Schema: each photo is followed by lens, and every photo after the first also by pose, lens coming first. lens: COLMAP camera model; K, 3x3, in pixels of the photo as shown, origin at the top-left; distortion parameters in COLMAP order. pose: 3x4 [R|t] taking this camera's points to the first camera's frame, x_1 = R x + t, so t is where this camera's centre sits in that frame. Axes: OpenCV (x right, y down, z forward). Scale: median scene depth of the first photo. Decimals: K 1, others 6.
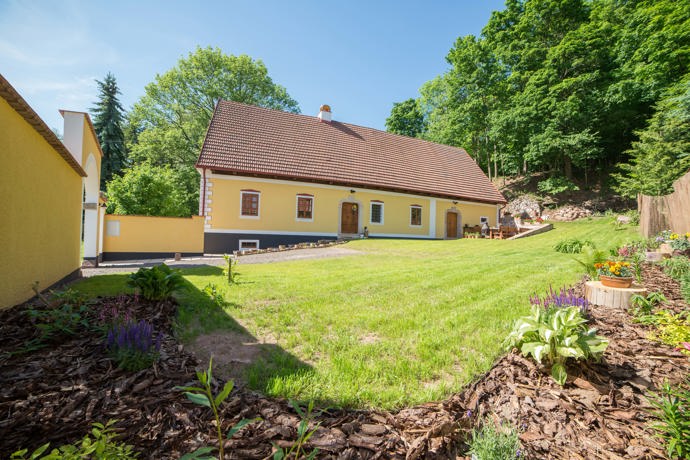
lens RADIAL K [[280.6, 0, 340.6], [0, 280.6, 236.9], [0, 0, 1]] dist [-0.094986, 0.029288]
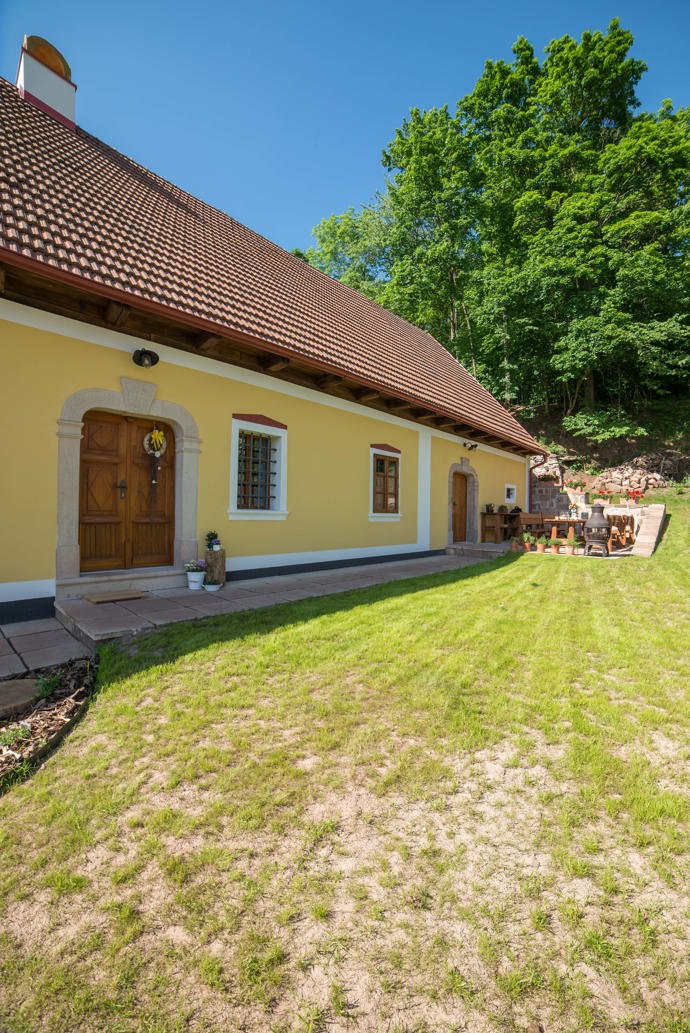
lens RADIAL K [[420.1, 0, 356.3], [0, 420.1, 513.2], [0, 0, 1]] dist [-0.094986, 0.029288]
pose [[0.902074, -0.018206, 0.431197, 0.045087], [0.012156, 0.999785, 0.016783, -0.047621], [-0.431410, -0.009898, 0.902102, 0.572142]]
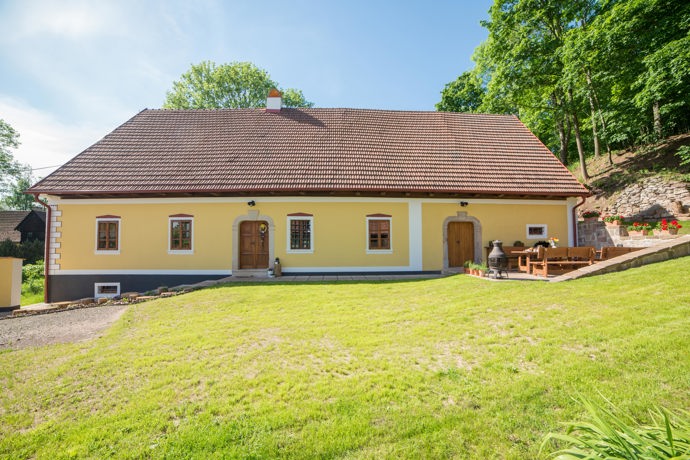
lens RADIAL K [[280.6, 0, 340.6], [0, 280.6, 236.9], [0, 0, 1]] dist [-0.094986, 0.029288]
pose [[0.936238, -0.049955, -0.347797, 0.374459], [0.036024, 0.998273, -0.046412, -0.042048], [0.349514, 0.030923, 0.936421, 0.407153]]
